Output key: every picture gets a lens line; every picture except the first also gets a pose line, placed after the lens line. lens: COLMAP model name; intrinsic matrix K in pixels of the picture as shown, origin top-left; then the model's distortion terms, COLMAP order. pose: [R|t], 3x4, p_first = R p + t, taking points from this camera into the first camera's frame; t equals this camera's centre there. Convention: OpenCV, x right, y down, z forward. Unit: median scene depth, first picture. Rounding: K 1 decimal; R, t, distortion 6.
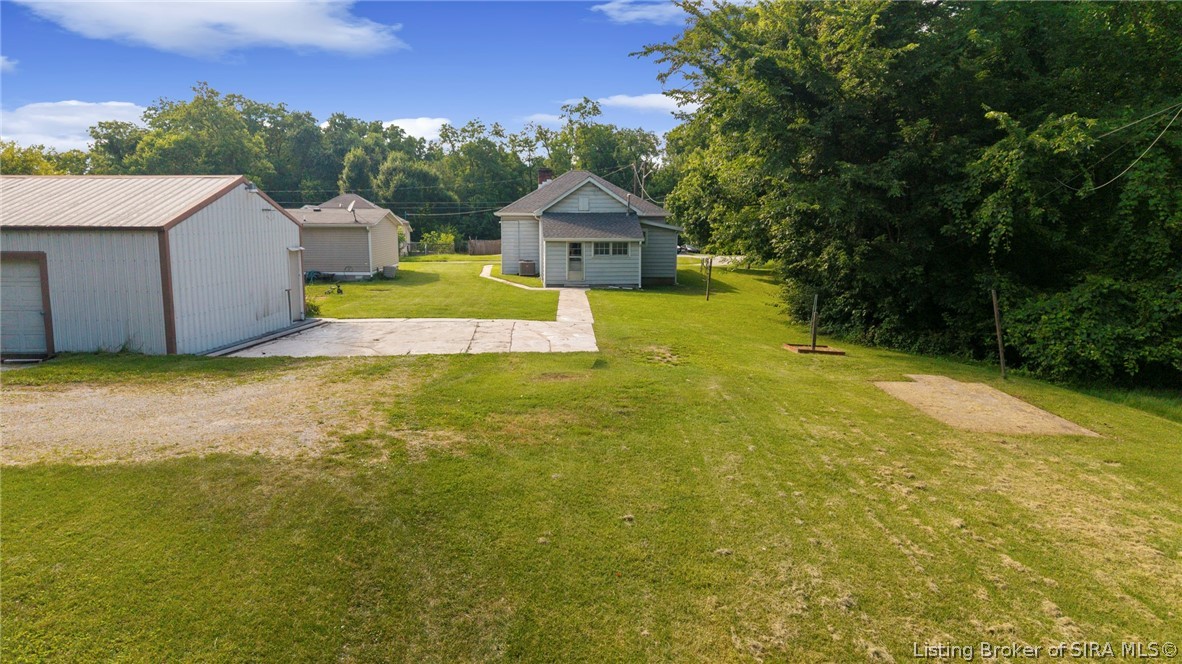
lens RADIAL K [[794.7, 0, 590.9], [0, 794.7, 330.5], [0, 0, 1]] dist [0.017817, -0.009897]
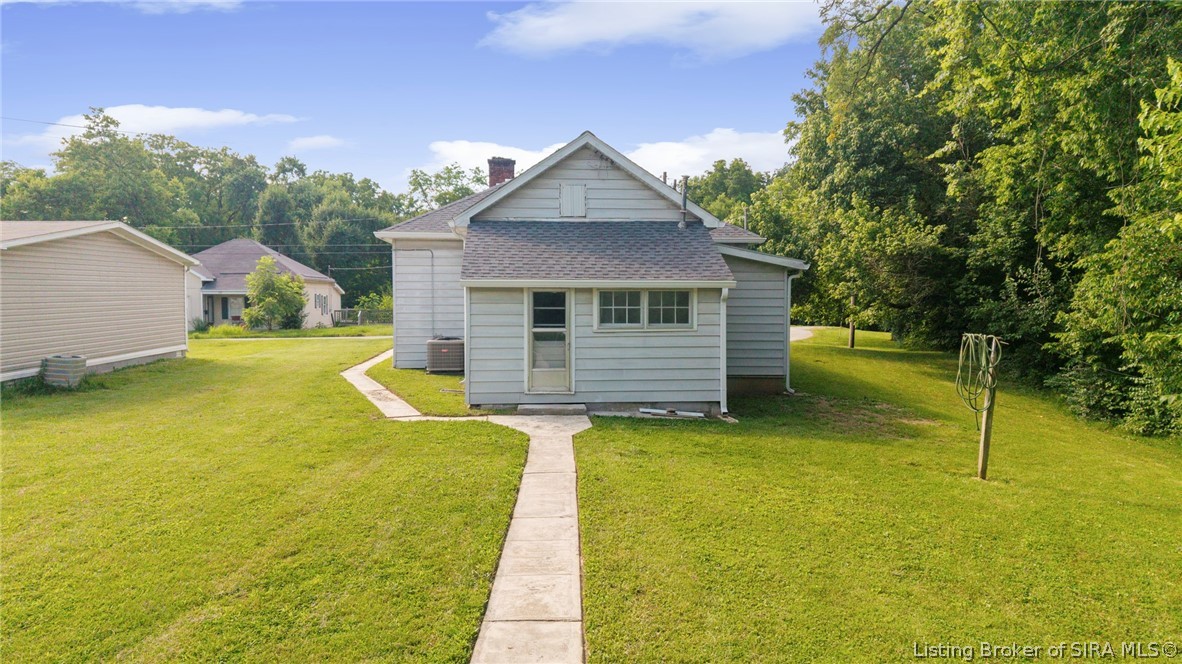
lens RADIAL K [[794.7, 0, 591.3], [0, 794.7, 331.7], [0, 0, 1]] dist [0.017817, -0.009897]
pose [[0.999998, -0.001843, -0.000636, 0.000304], [0.001780, 0.996177, -0.087338, -0.047868], [0.000795, 0.087337, 0.996178, 0.508892]]
